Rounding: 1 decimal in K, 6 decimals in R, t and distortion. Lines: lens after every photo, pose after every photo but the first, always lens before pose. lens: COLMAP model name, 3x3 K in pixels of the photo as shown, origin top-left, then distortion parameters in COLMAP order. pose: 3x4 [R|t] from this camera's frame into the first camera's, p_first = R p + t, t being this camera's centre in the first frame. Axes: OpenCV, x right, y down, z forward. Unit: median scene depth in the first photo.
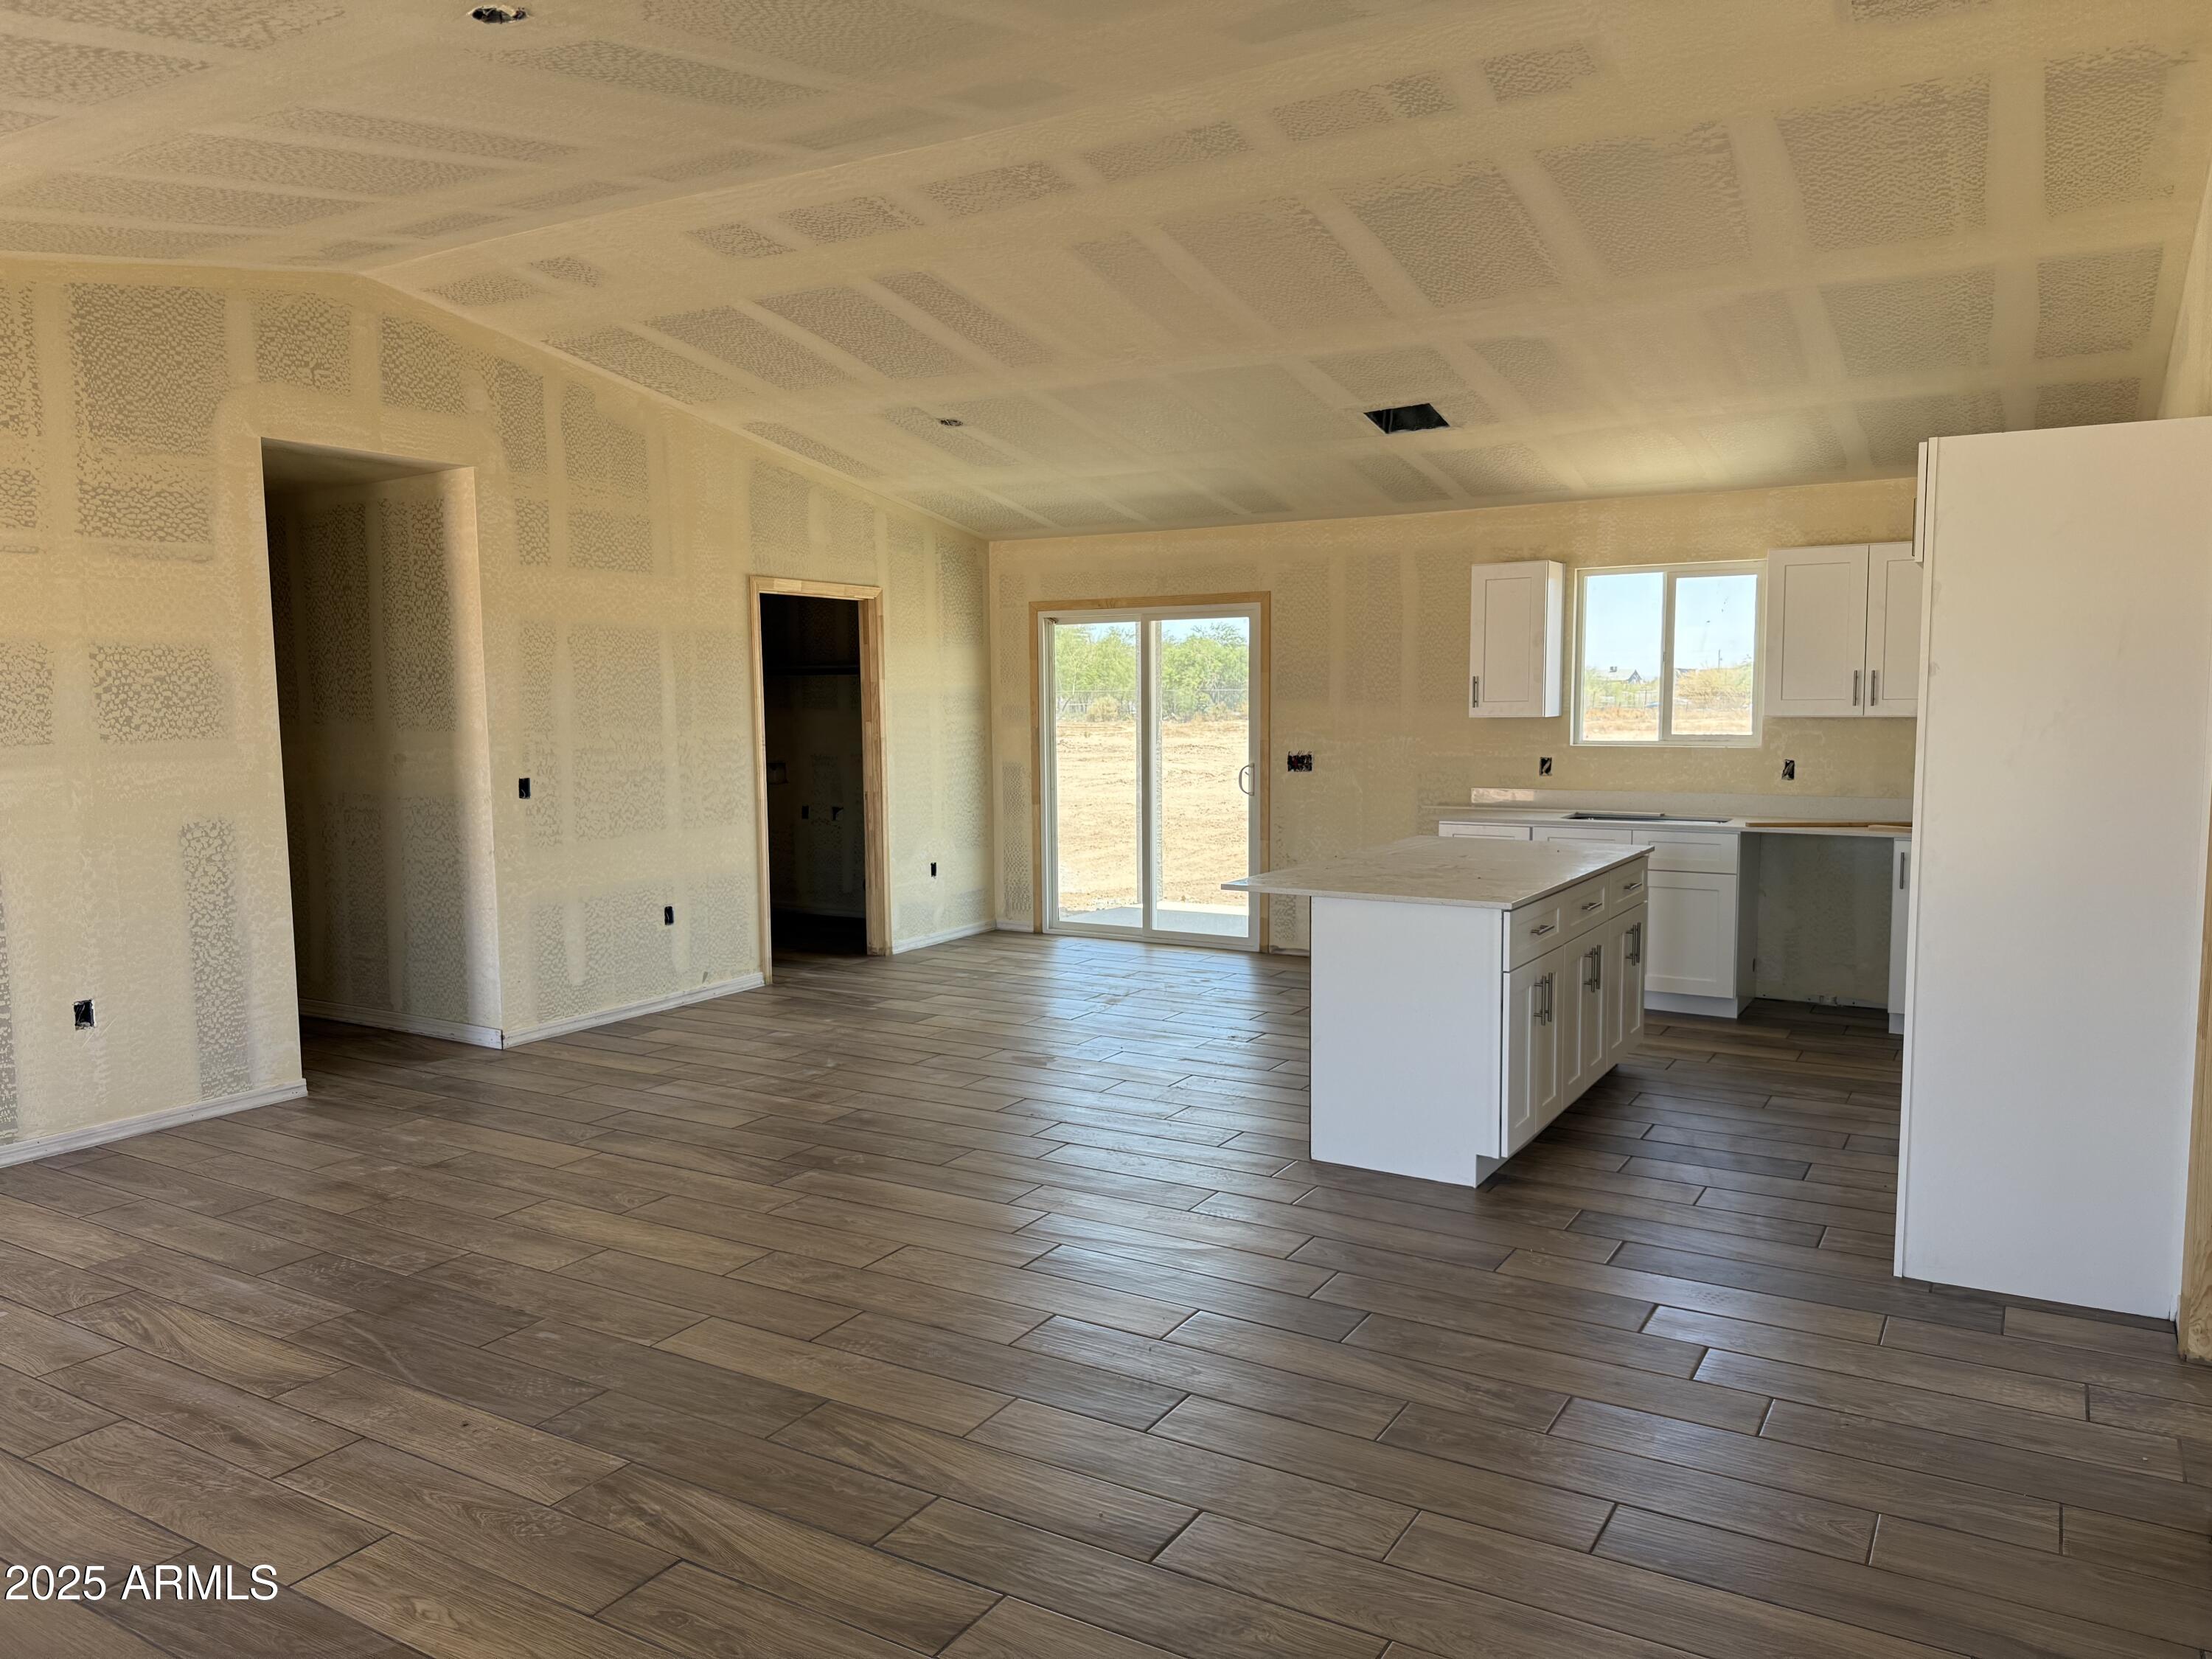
lens RADIAL K [[1531.9, 0, 1097.3], [0, 1531.9, 864.4], [0, 0, 1]] dist [0.038104, -0.044009]
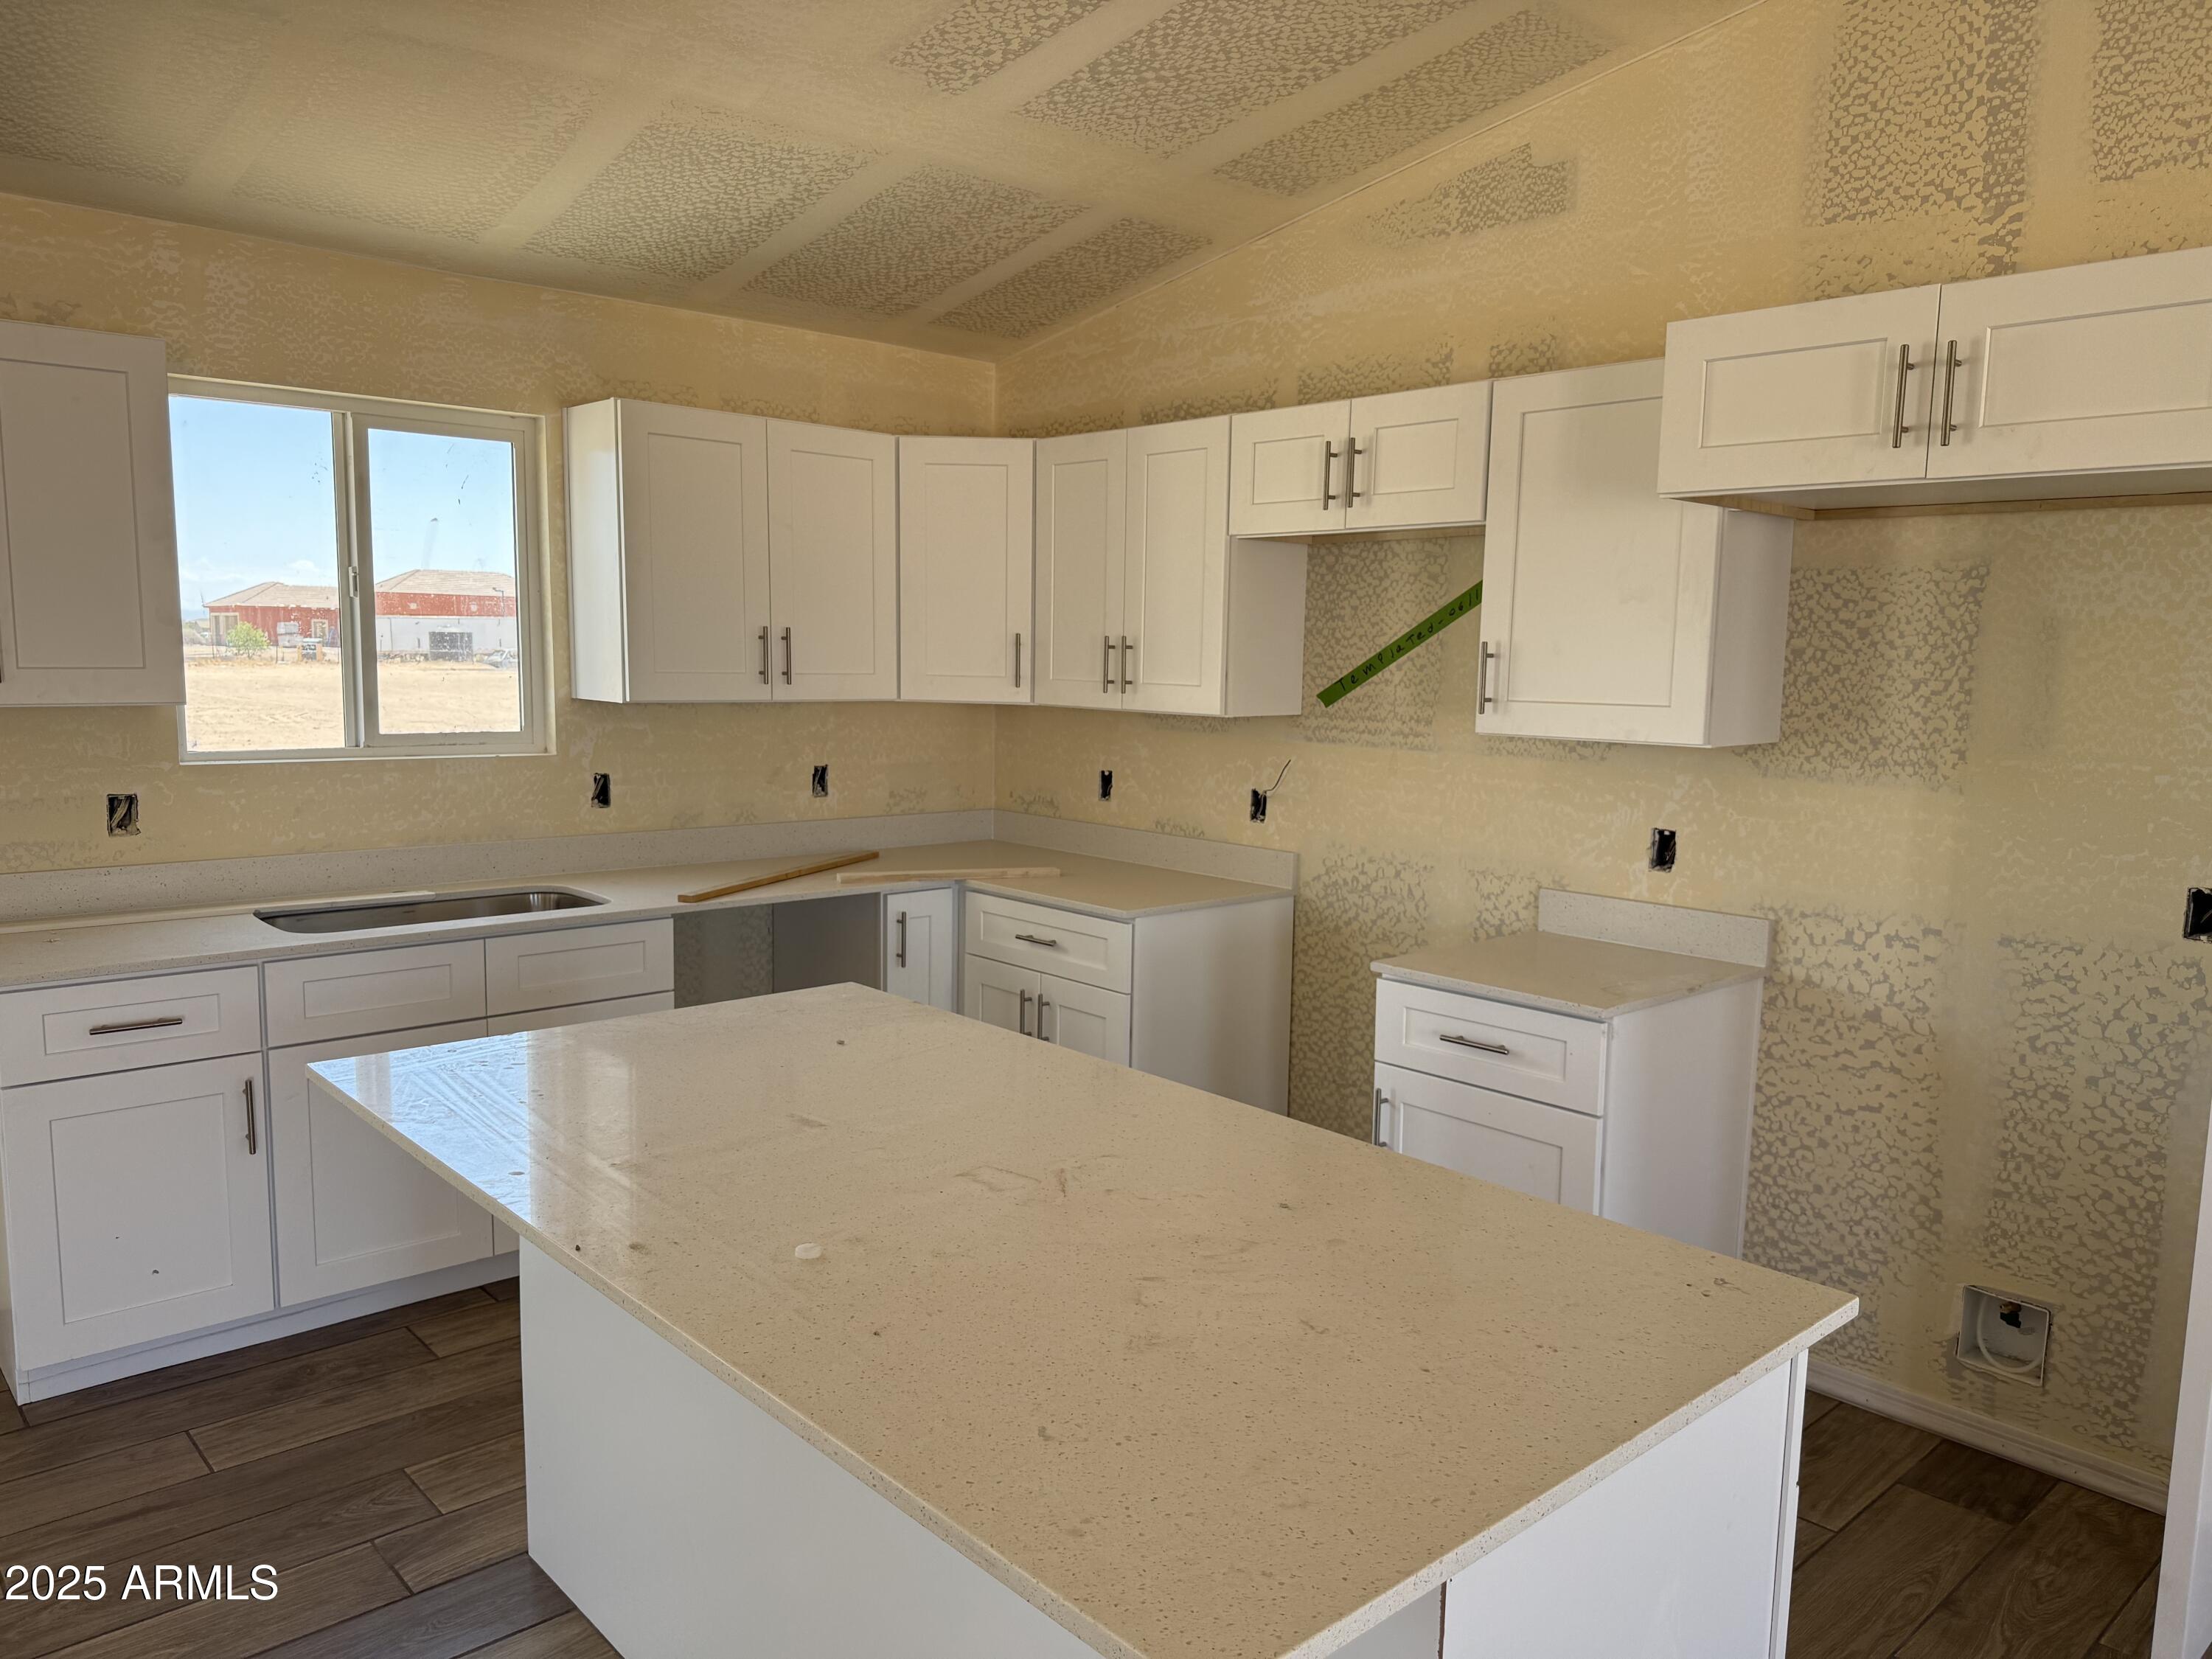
lens RADIAL K [[1541.2, 0, 1108.6], [0, 1541.2, 850.3], [0, 0, 1]] dist [0.145715, -0.259385]
pose [[0.284658, -0.108315, 0.952490, -0.057257], [0.085641, 0.992497, 0.087270, -0.070733], [-0.954796, 0.056730, 0.291798, 0.618521]]
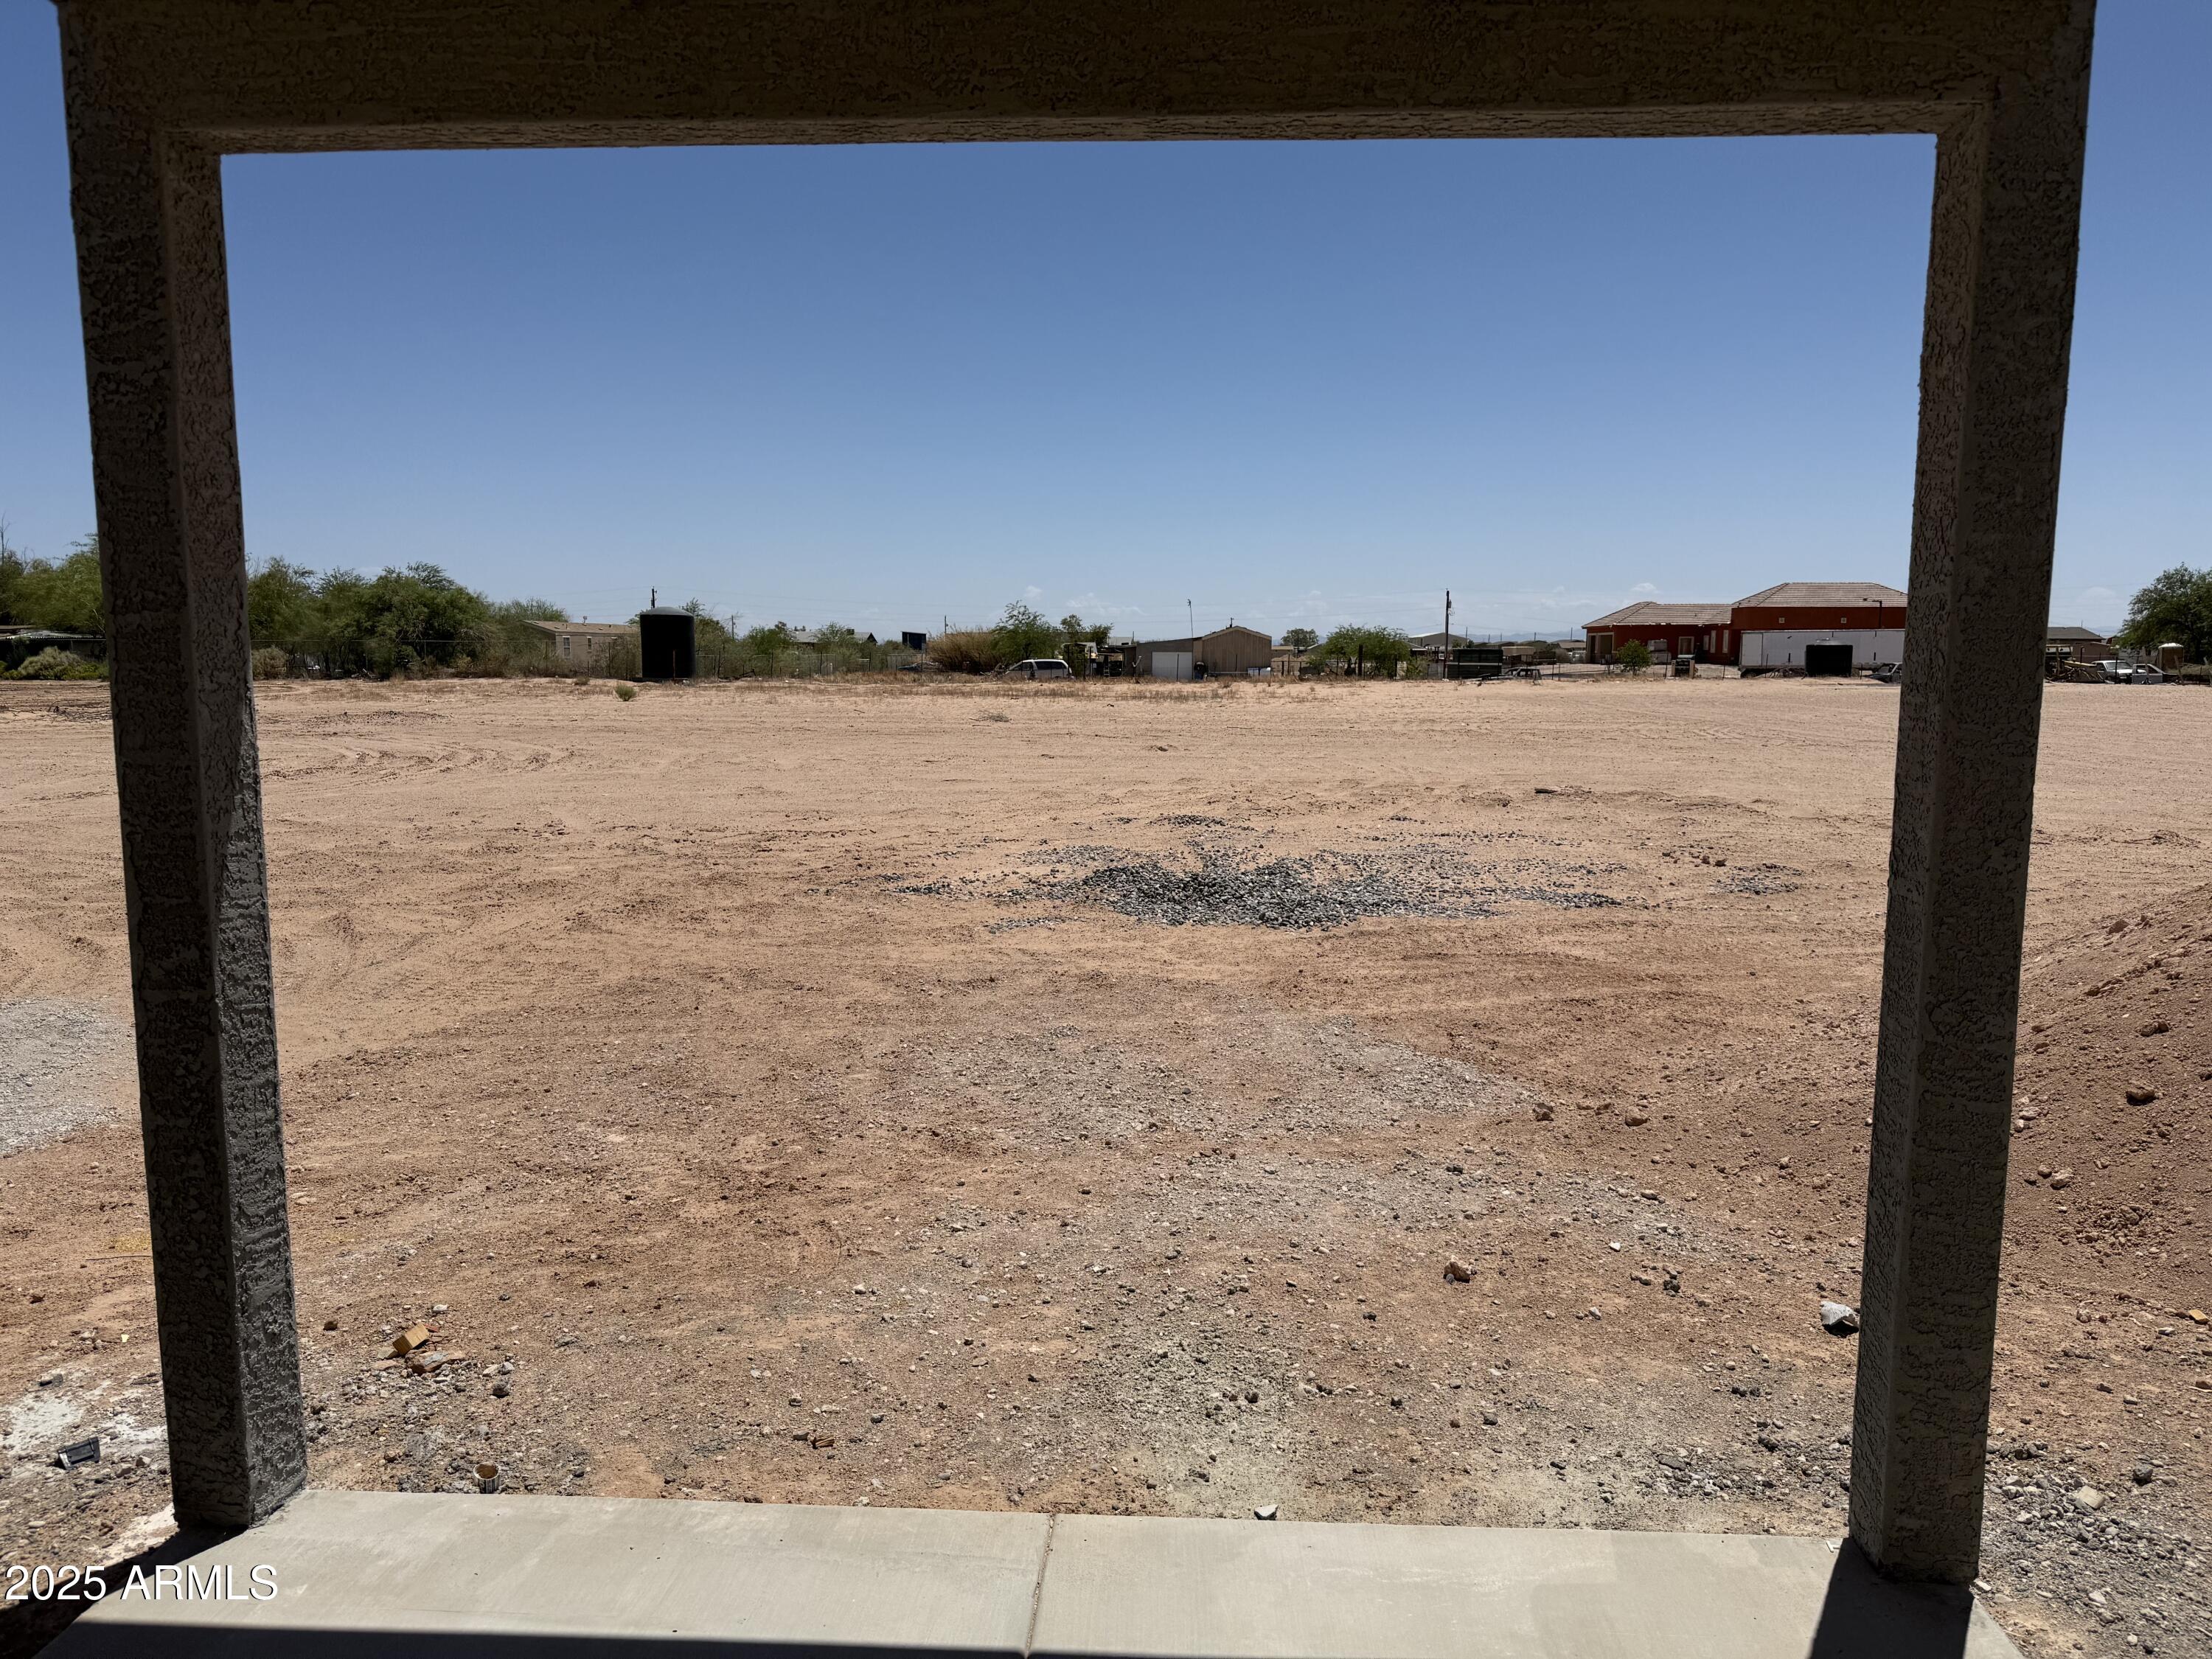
lens RADIAL K [[1541.2, 0, 1108.6], [0, 1541.2, 850.3], [0, 0, 1]] dist [0.145715, -0.259385]
pose [[0.883414, -0.046826, 0.466248, 0.069358], [0.039875, 0.998898, 0.024769, -0.113640], [-0.466894, -0.003290, 0.884307, 1.154589]]
